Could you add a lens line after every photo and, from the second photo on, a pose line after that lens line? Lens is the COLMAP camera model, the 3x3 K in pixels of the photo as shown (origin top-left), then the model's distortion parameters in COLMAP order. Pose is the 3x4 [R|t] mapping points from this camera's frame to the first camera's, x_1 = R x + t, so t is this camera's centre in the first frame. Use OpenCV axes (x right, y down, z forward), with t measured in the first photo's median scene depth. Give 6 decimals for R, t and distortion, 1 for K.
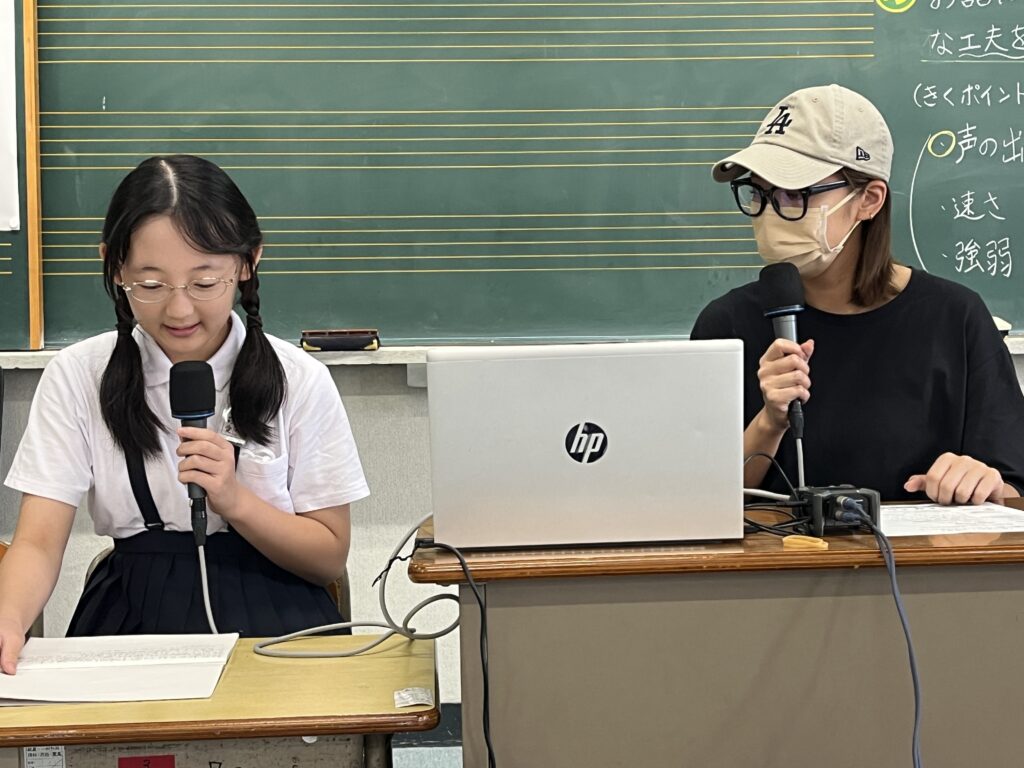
lens RADIAL K [[1610.4, 0, 512.0], [0, 1610.4, 384.0], [0, 0, 1]] dist [0.010013, -0.155291]
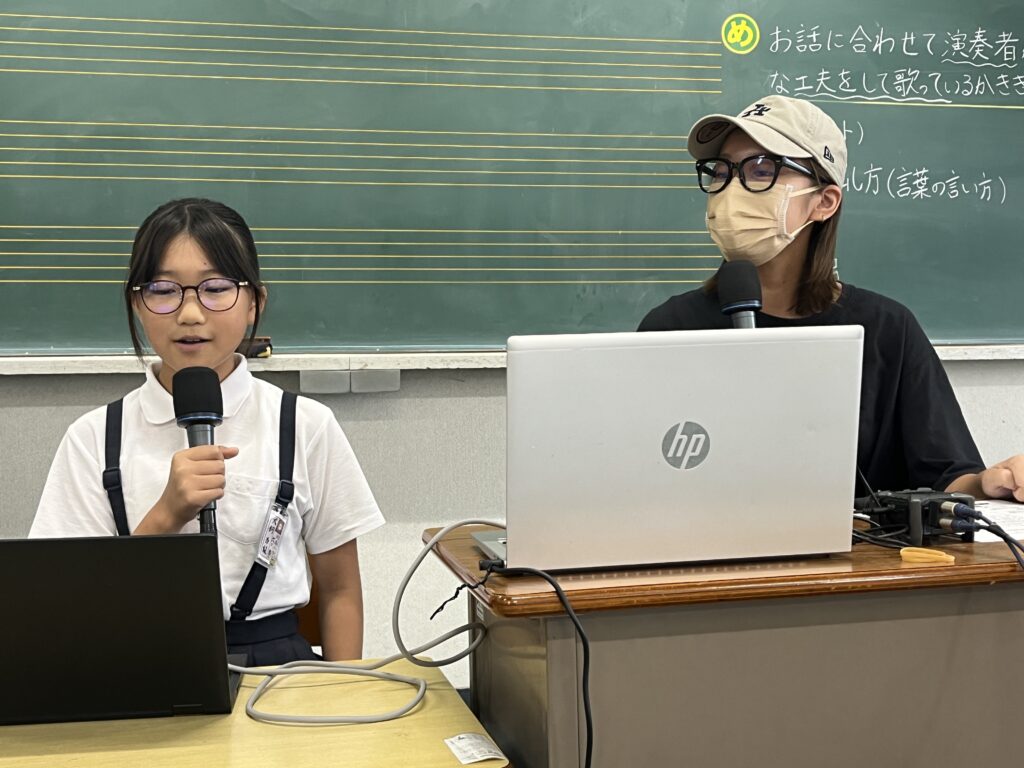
lens RADIAL K [[1309.6, 0, 512.0], [0, 1309.6, 384.0], [0, 0, 1]] dist [0.020789, -0.073243]
pose [[0.984937, -0.001461, 0.172908, -0.076260], [0.003226, 0.999946, -0.009927, 0.004773], [-0.172885, 0.010335, 0.984888, 0.149741]]
